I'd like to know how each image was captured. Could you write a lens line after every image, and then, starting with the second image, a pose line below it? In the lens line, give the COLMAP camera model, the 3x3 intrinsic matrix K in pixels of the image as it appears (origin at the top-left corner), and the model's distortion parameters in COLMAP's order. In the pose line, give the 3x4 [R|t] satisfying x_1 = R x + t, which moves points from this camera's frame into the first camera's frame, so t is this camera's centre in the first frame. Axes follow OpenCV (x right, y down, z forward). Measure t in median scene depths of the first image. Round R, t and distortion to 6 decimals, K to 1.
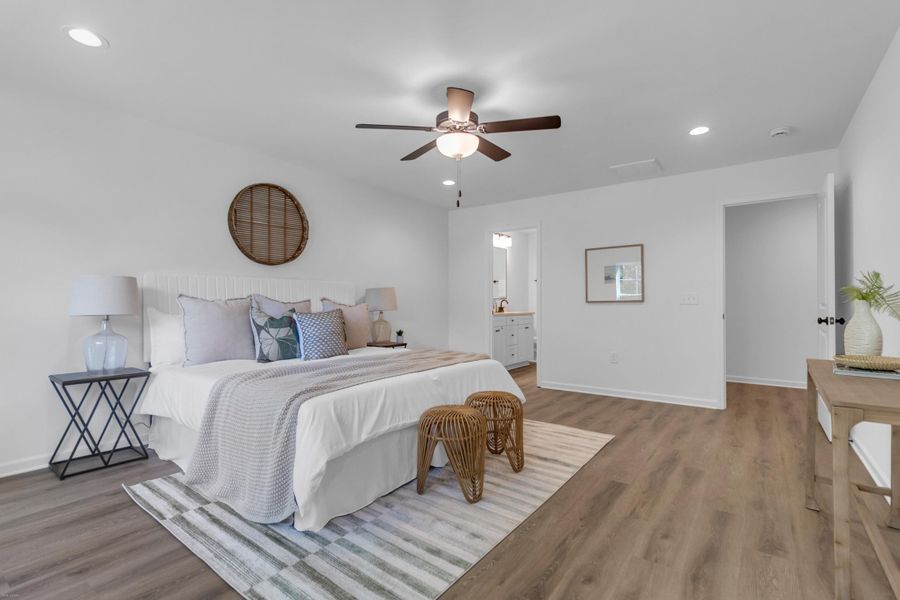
lens RADIAL K [[414.2, 0, 447.2], [0, 414.2, 301.5], [0, 0, 1]] dist [-0.013774, -0.000033]
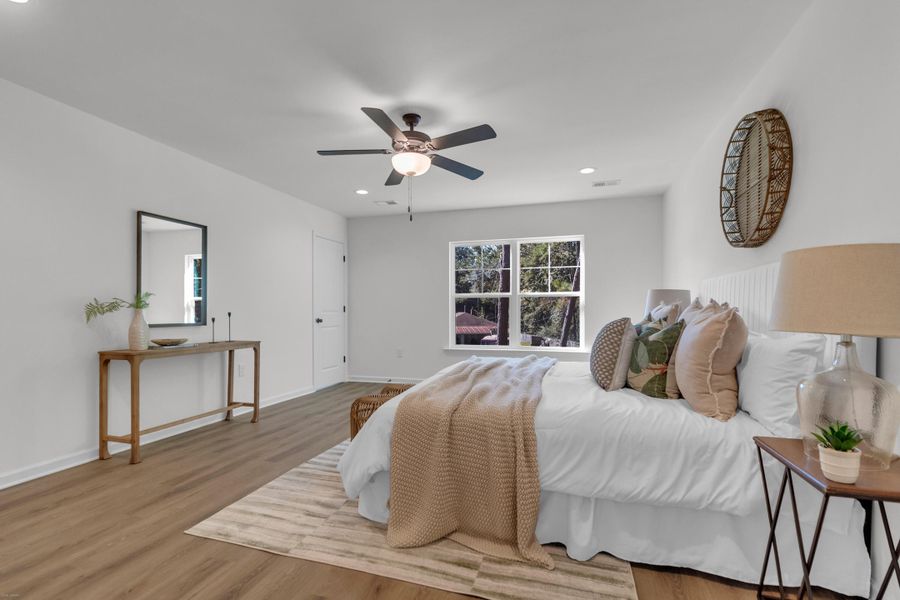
lens RADIAL K [[422.4, 0, 450.0], [0, 422.4, 300.0], [0, 0, 1]] dist [0.002066, 0.000347]
pose [[-0.938981, -0.005628, -0.343922, 0.210261], [0.004541, 0.999576, -0.028755, 0.006699], [0.343938, -0.028562, -0.938558, 1.400419]]
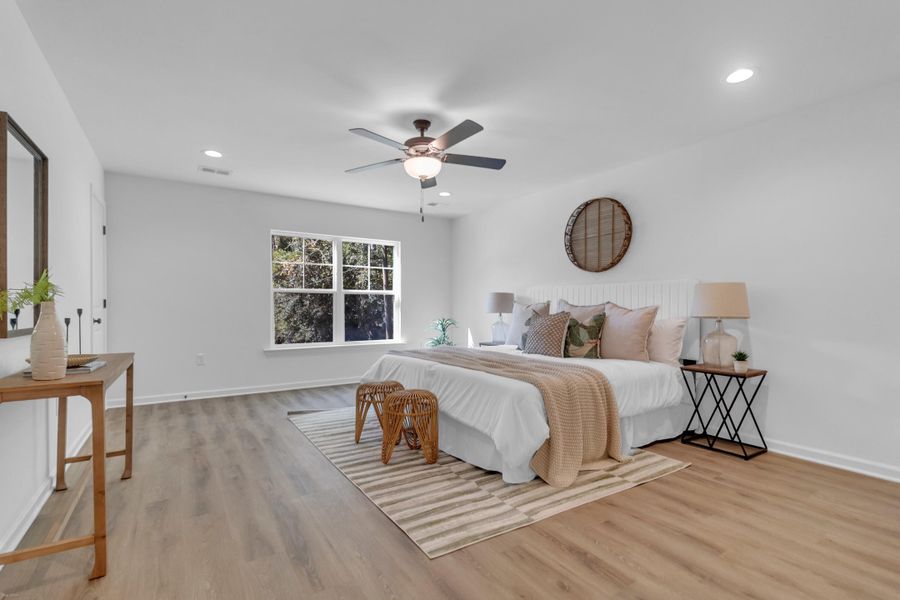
lens RADIAL K [[422.6, 0, 449.0], [0, 422.6, 295.7], [0, 0, 1]] dist [-0.000846, 0.000005]
pose [[-0.336386, -0.023622, -0.941428, 0.745492], [0.002364, 0.999661, -0.025928, 0.003071], [0.941721, -0.010948, -0.336216, 0.983498]]
